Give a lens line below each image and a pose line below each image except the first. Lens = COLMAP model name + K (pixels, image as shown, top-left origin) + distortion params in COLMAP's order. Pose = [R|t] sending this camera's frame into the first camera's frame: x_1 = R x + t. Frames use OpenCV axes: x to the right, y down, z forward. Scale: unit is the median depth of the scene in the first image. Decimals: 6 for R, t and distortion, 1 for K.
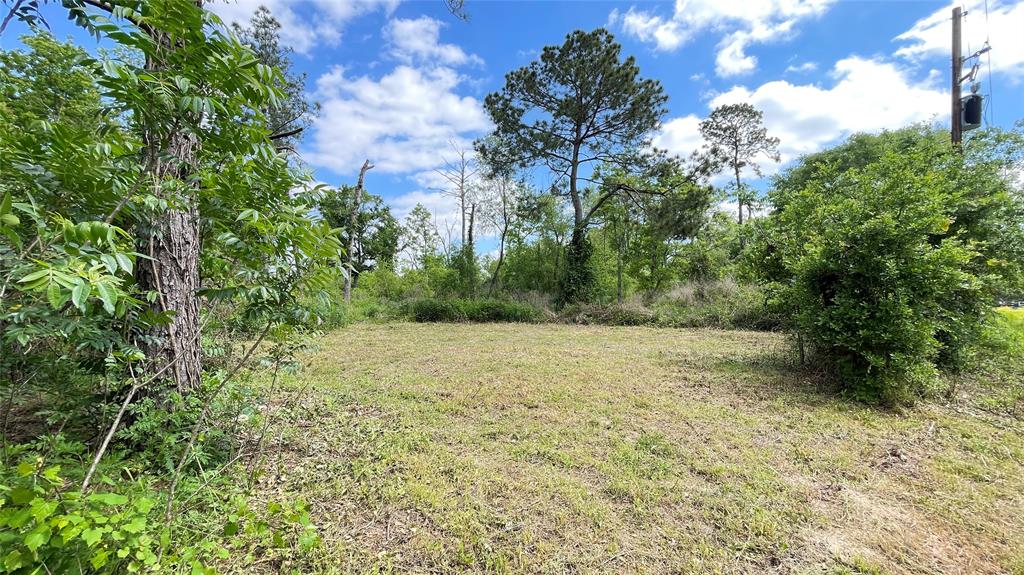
lens RADIAL K [[411.1, 0, 511.1], [0, 411.1, 291.0], [0, 0, 1]] dist [-0.003861, -0.000241]
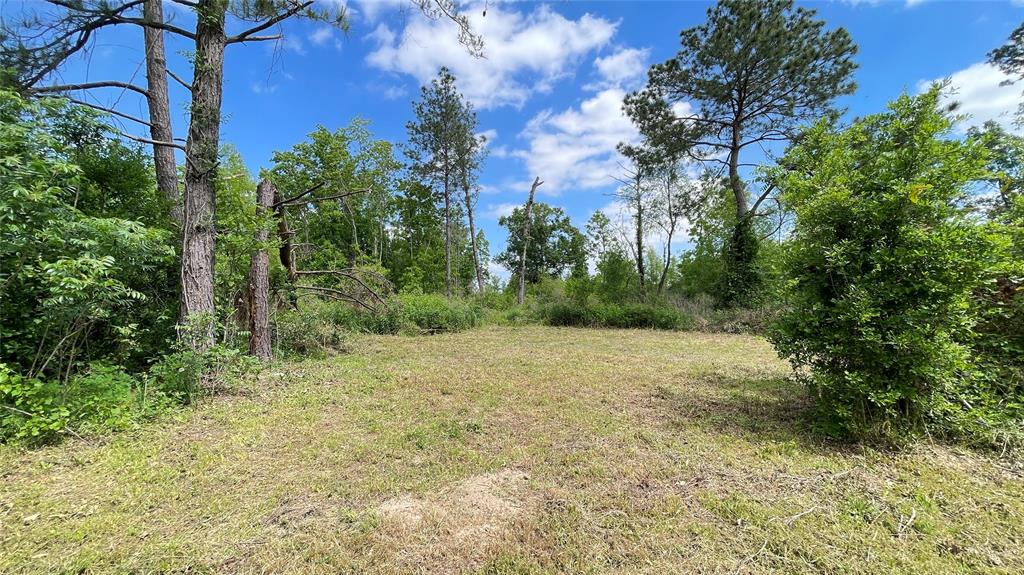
lens RADIAL K [[415.2, 0, 512.0], [0, 415.2, 287.5], [0, 0, 1]] dist [0.001333, 0.000294]
pose [[0.880550, -0.020069, -0.473528, 0.137150], [0.008098, 0.999594, -0.027306, 0.003801], [0.473884, 0.020210, 0.880355, 0.006742]]
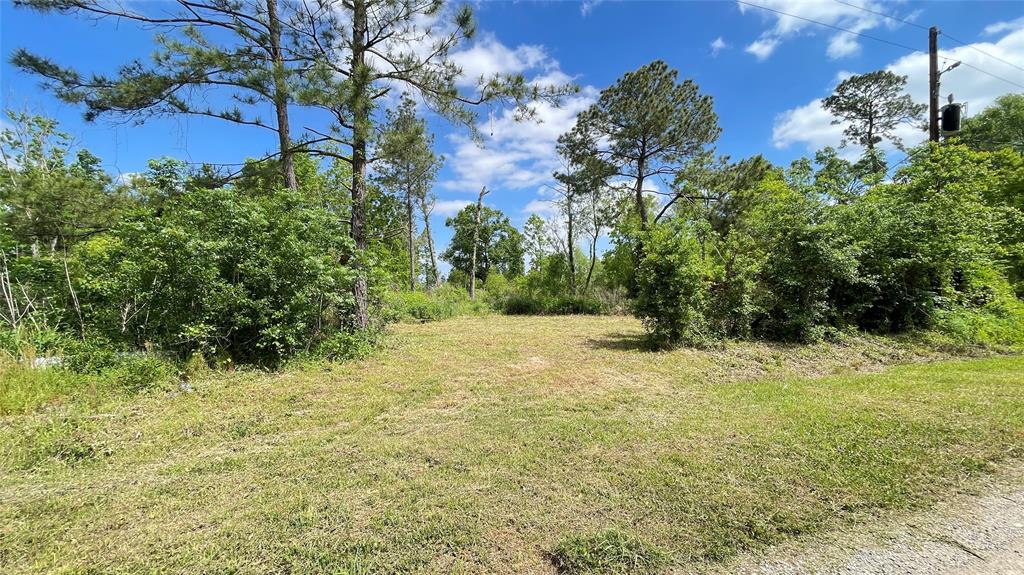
lens RADIAL K [[414.0, 0, 510.1], [0, 414.0, 283.6], [0, 0, 1]] dist [0.000276, -0.000139]
pose [[0.944058, -0.030928, -0.328325, 0.167912], [0.027557, 0.999509, -0.014914, -0.004434], [0.328625, 0.005032, 0.944447, -0.211381]]
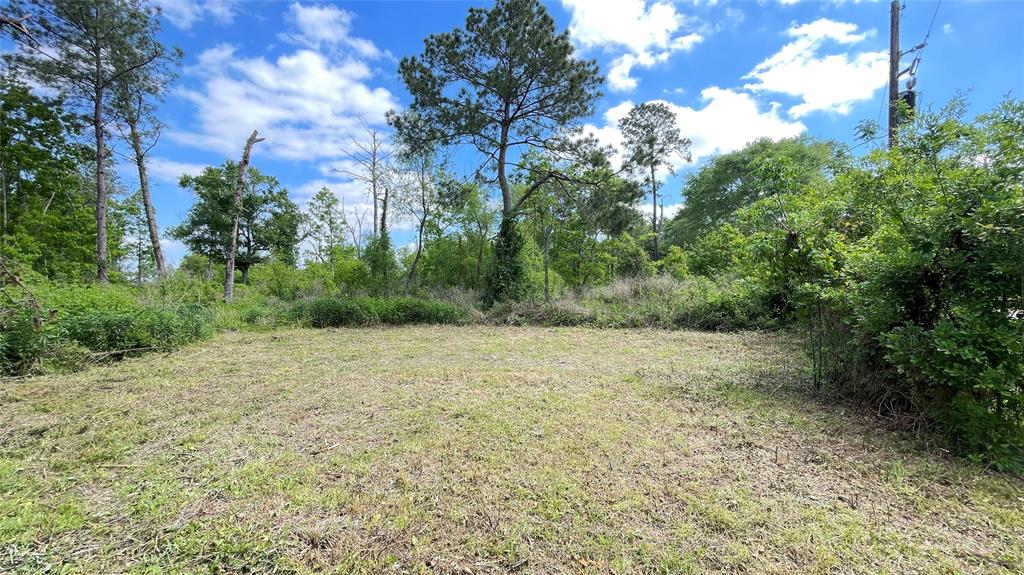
lens RADIAL K [[411.1, 0, 511.1], [0, 411.1, 291.0], [0, 0, 1]] dist [-0.003861, -0.000241]
pose [[0.980387, -0.004676, 0.197028, -0.006553], [0.001880, 0.999895, 0.014374, -0.004998], [-0.197074, -0.013722, 0.980293, 0.098004]]
